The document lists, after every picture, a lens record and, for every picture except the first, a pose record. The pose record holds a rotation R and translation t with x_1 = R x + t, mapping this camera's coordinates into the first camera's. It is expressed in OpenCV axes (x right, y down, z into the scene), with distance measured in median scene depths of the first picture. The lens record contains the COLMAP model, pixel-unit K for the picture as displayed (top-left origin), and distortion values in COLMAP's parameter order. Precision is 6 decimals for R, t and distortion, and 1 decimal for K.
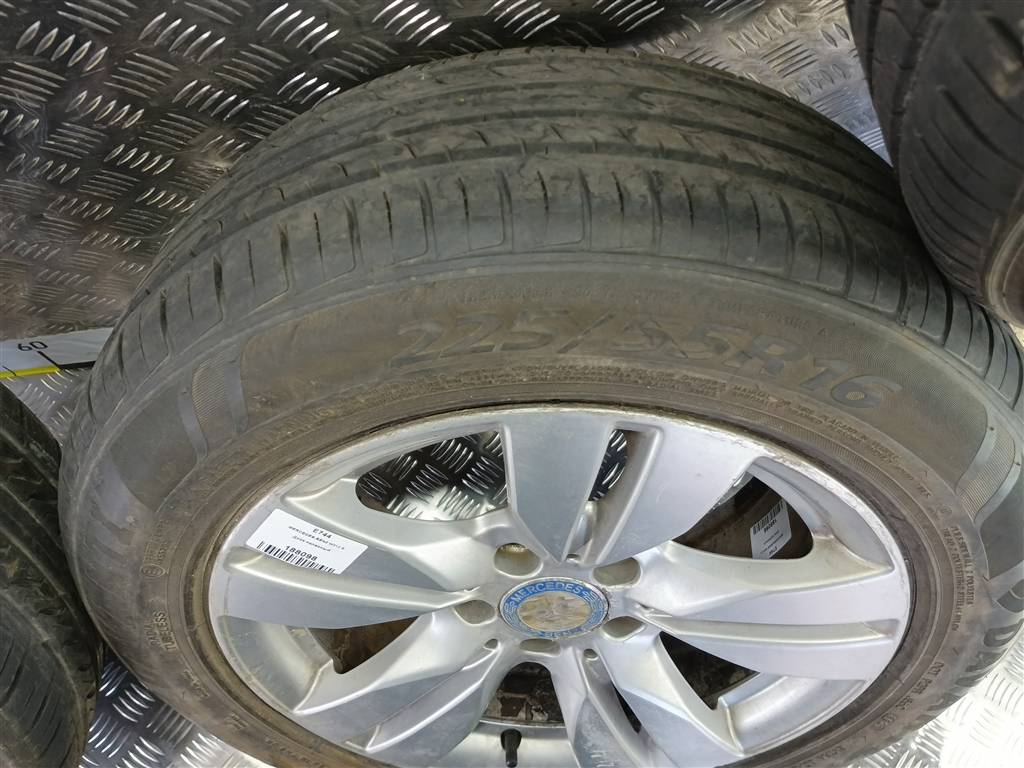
lens RADIAL K [[826.8, 0, 507.1], [0, 826.8, 386.9], [0, 0, 1]] dist [0.077732, -0.159156]
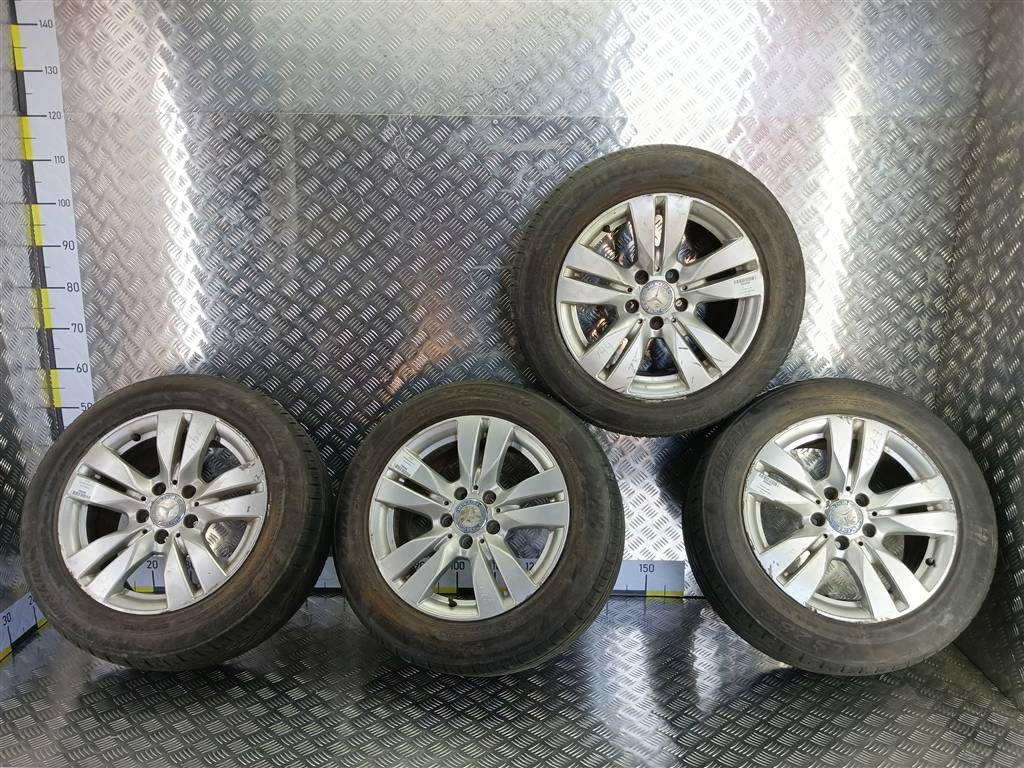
lens RADIAL K [[799.7, 0, 507.2], [0, 799.7, 387.5], [0, 0, 1]] dist [0.088474, -0.173765]
pose [[0.982470, -0.032490, -0.183567, 1.039547], [-0.148401, 0.459644, -0.875616, 3.638155], [0.112825, 0.887509, 0.446765, -1.053120]]
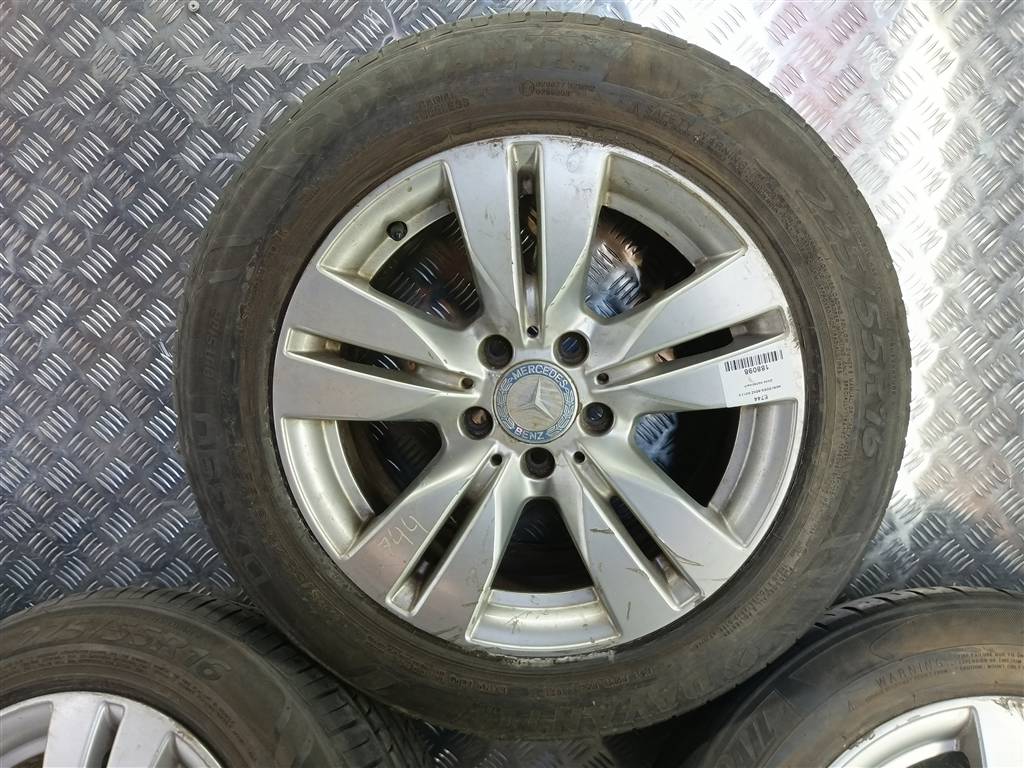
lens RADIAL K [[826.8, 0, 507.1], [0, 826.8, 386.9], [0, 0, 1]] dist [0.077732, -0.159156]
pose [[0.977972, -0.047015, -0.203372, 1.346104], [-0.166132, 0.414563, -0.894728, 1.196122], [0.126376, 0.908805, 0.397620, -0.238382]]
